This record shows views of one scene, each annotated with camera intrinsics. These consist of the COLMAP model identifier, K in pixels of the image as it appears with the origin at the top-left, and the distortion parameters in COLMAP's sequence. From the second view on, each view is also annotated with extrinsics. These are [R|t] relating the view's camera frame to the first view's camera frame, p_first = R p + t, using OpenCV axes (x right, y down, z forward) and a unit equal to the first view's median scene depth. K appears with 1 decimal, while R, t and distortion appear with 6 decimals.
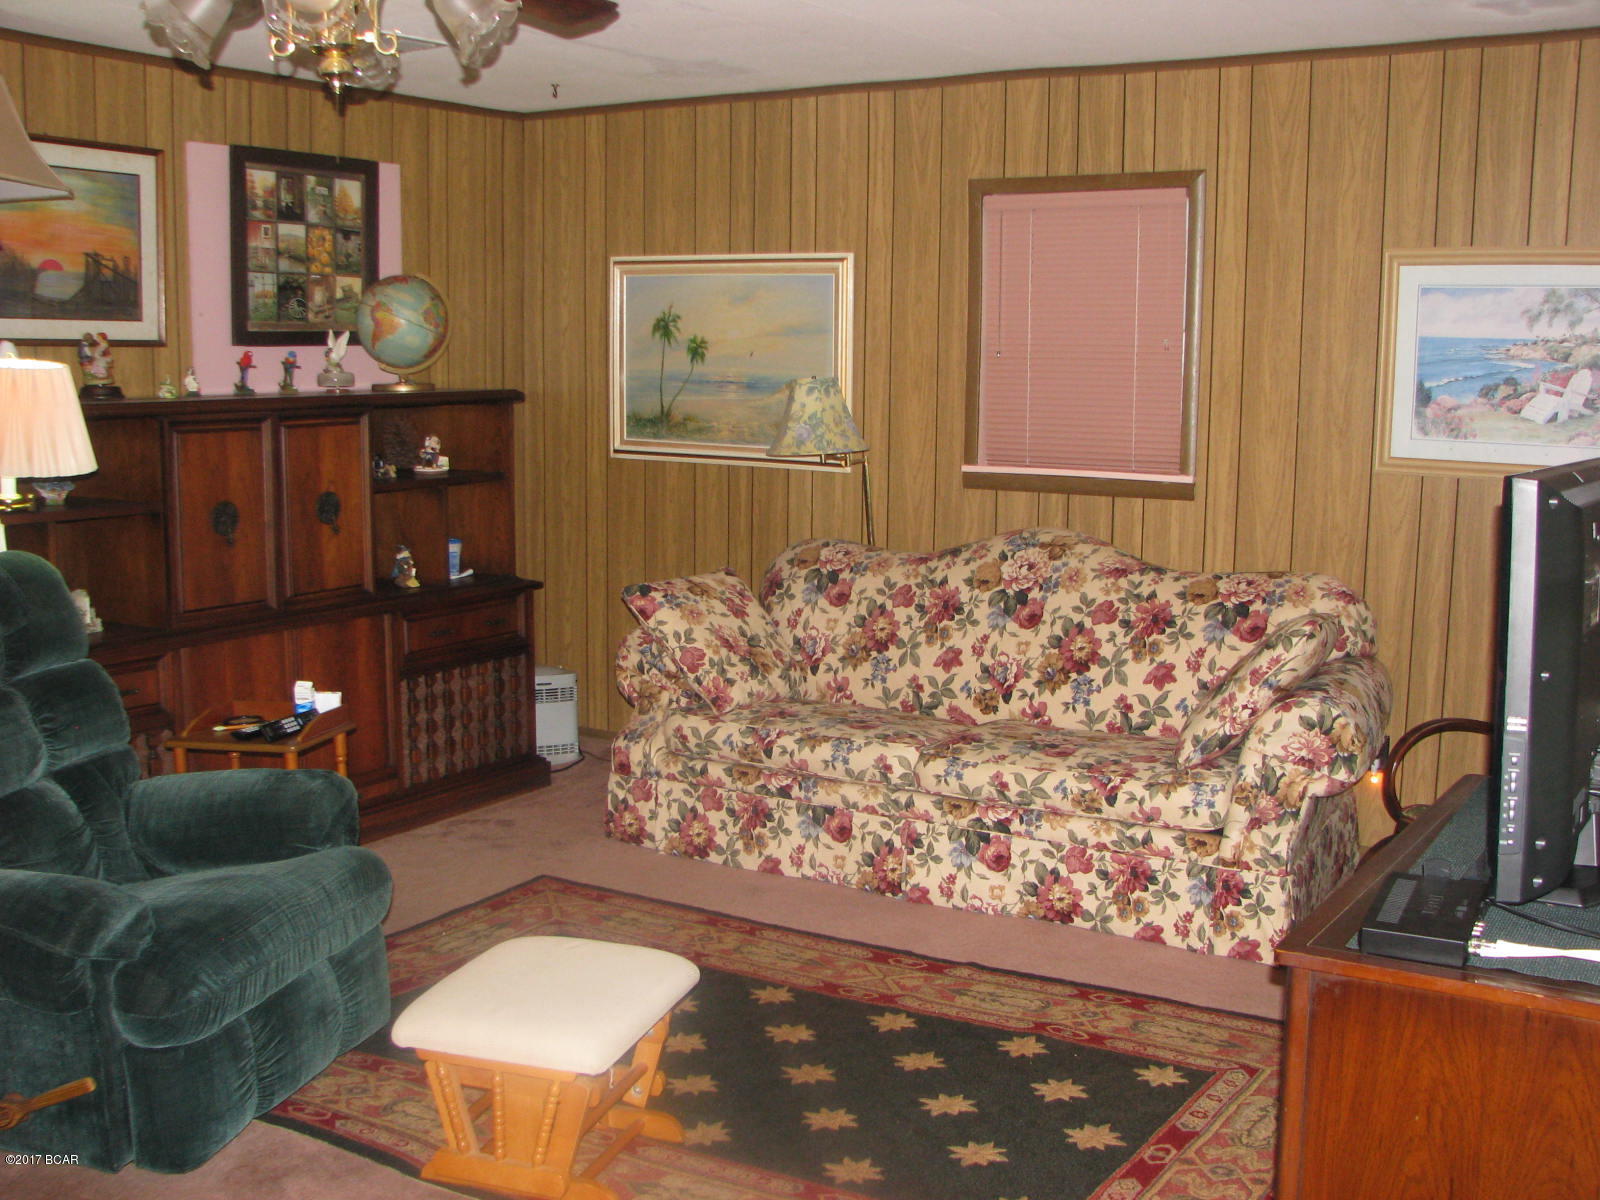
lens RADIAL K [[1730.9, 0, 811.1], [0, 1730.9, 610.0], [0, 0, 1]] dist [-0.203297, 0.280740]
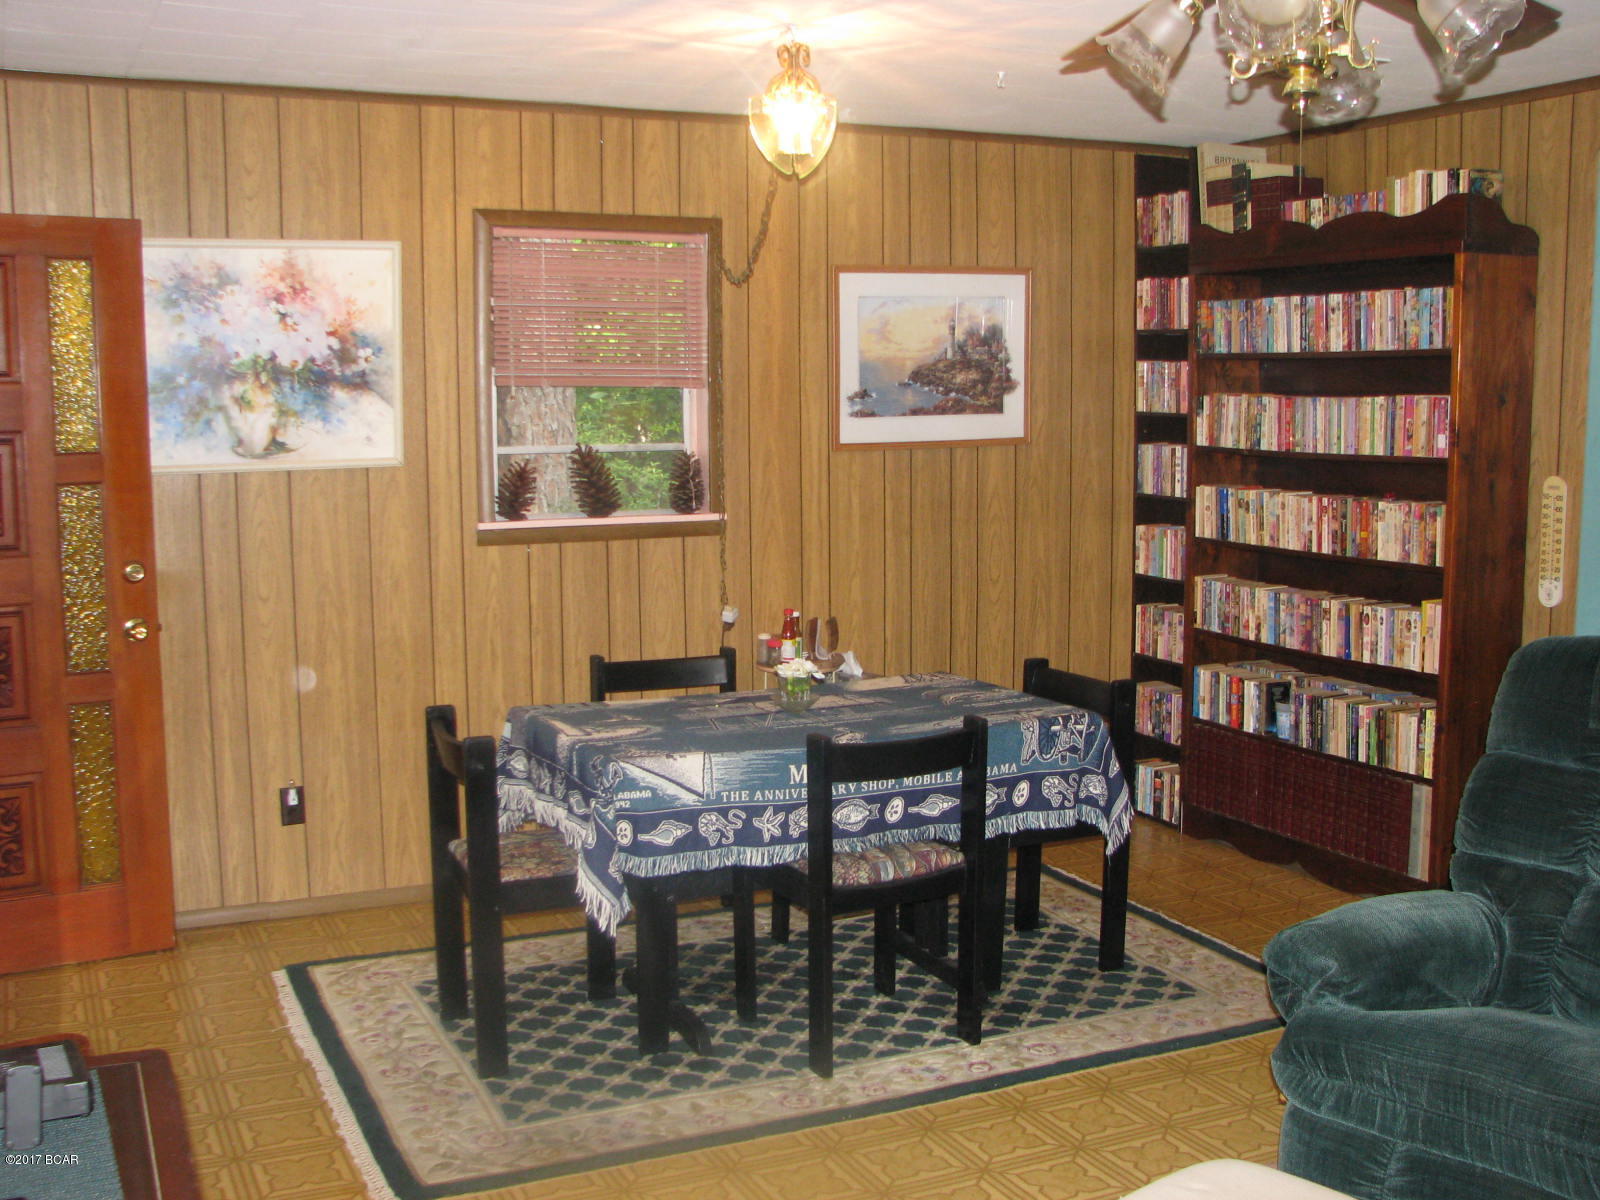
lens RADIAL K [[1730.9, 0, 811.1], [0, 1730.9, 610.0], [0, 0, 1]] dist [-0.203297, 0.280740]
pose [[0.528531, -0.115840, 0.840974, -0.616377], [0.135960, 0.989409, 0.050838, -0.062580], [-0.837956, 0.087469, 0.538682, 0.382059]]
